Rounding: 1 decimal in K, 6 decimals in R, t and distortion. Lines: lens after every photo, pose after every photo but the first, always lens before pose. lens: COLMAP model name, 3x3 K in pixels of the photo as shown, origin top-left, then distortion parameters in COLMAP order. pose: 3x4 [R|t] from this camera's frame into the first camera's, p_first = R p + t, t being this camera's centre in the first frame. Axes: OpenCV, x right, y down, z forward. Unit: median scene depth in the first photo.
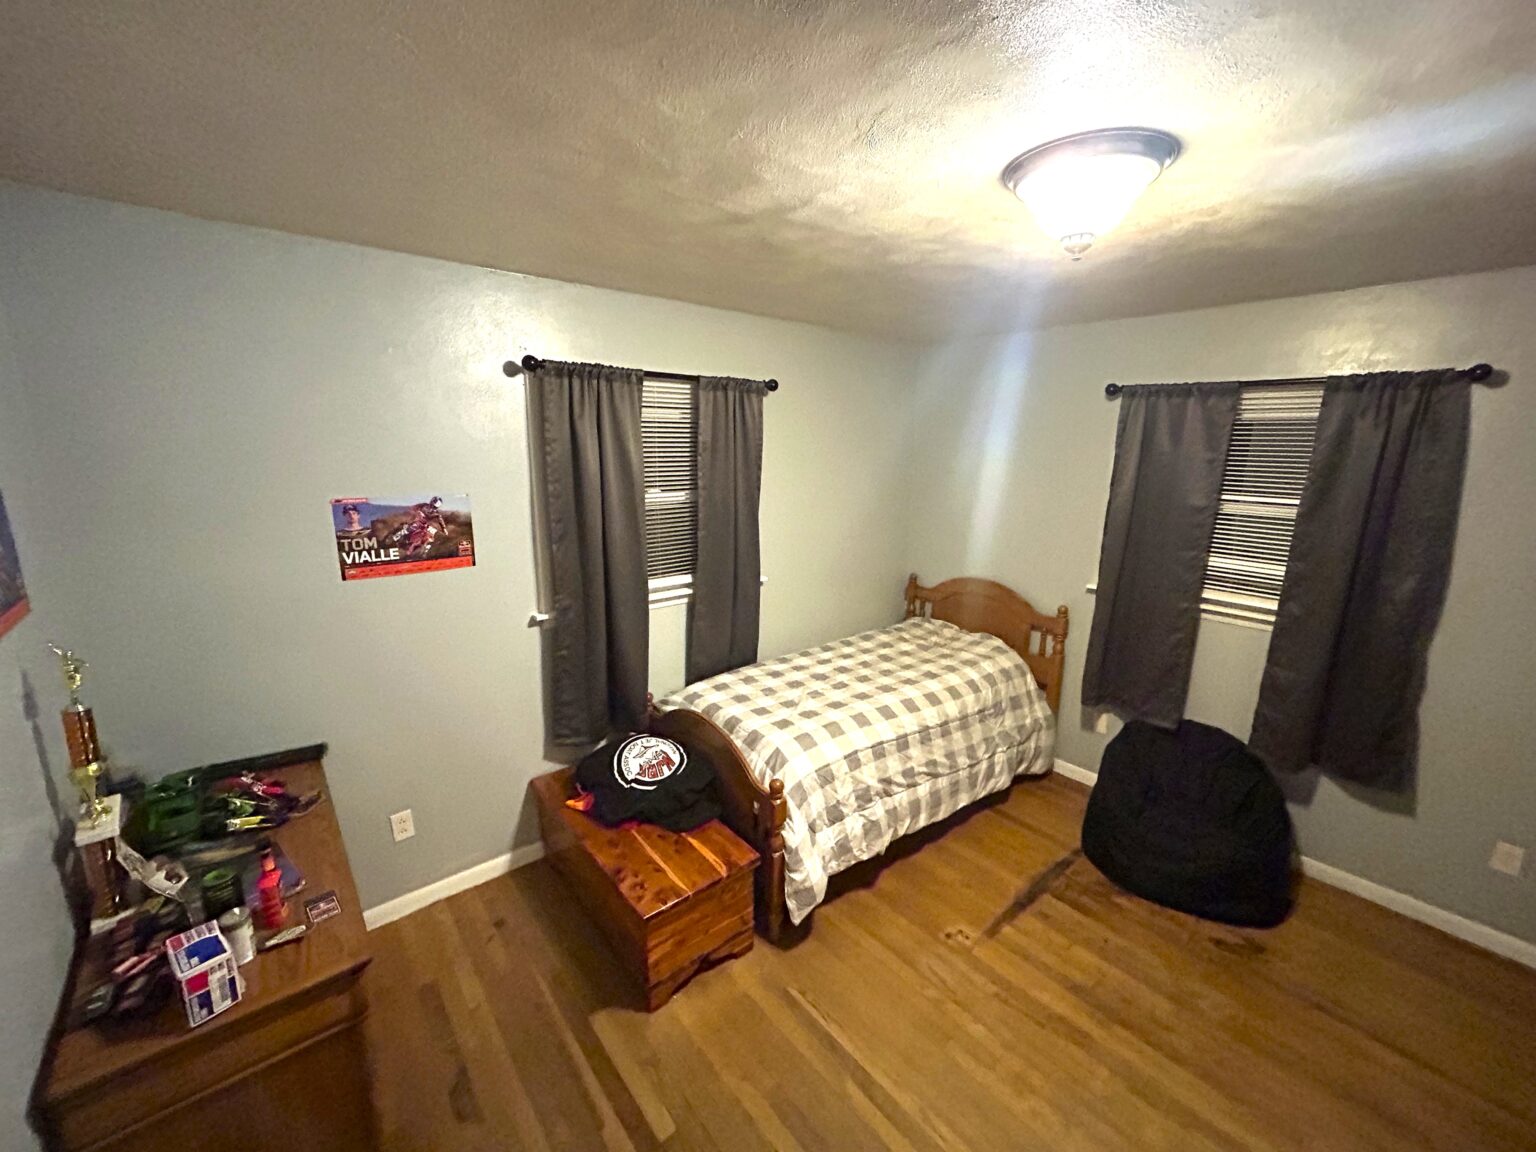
lens RADIAL K [[617.6, 0, 770.1], [0, 617.6, 575.4], [0, 0, 1]] dist [-0.000622, 0.000721]
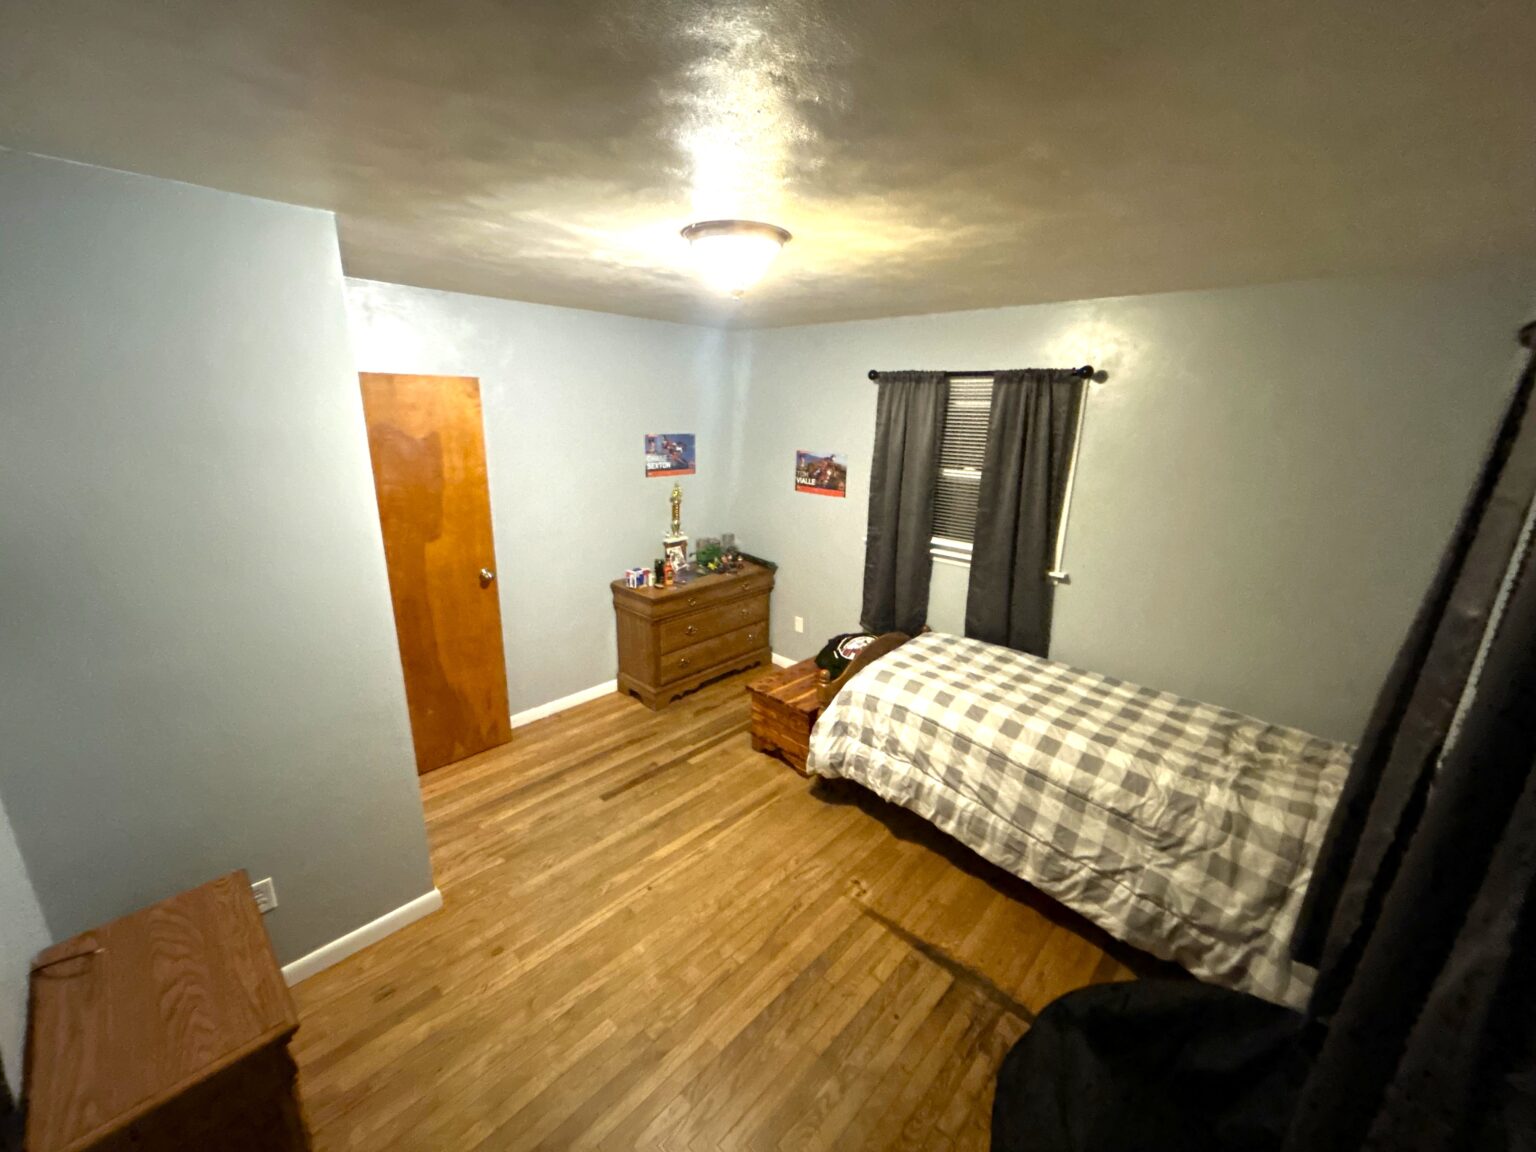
lens RADIAL K [[621.6, 0, 768.0], [0, 621.6, 576.0], [0, 0, 1]] dist [0.000713, 0.000158]
pose [[0.110155, 0.252192, -0.961387, 1.073760], [-0.233324, 0.946804, 0.221633, -0.125791], [0.966140, 0.199901, 0.163138, 0.500964]]
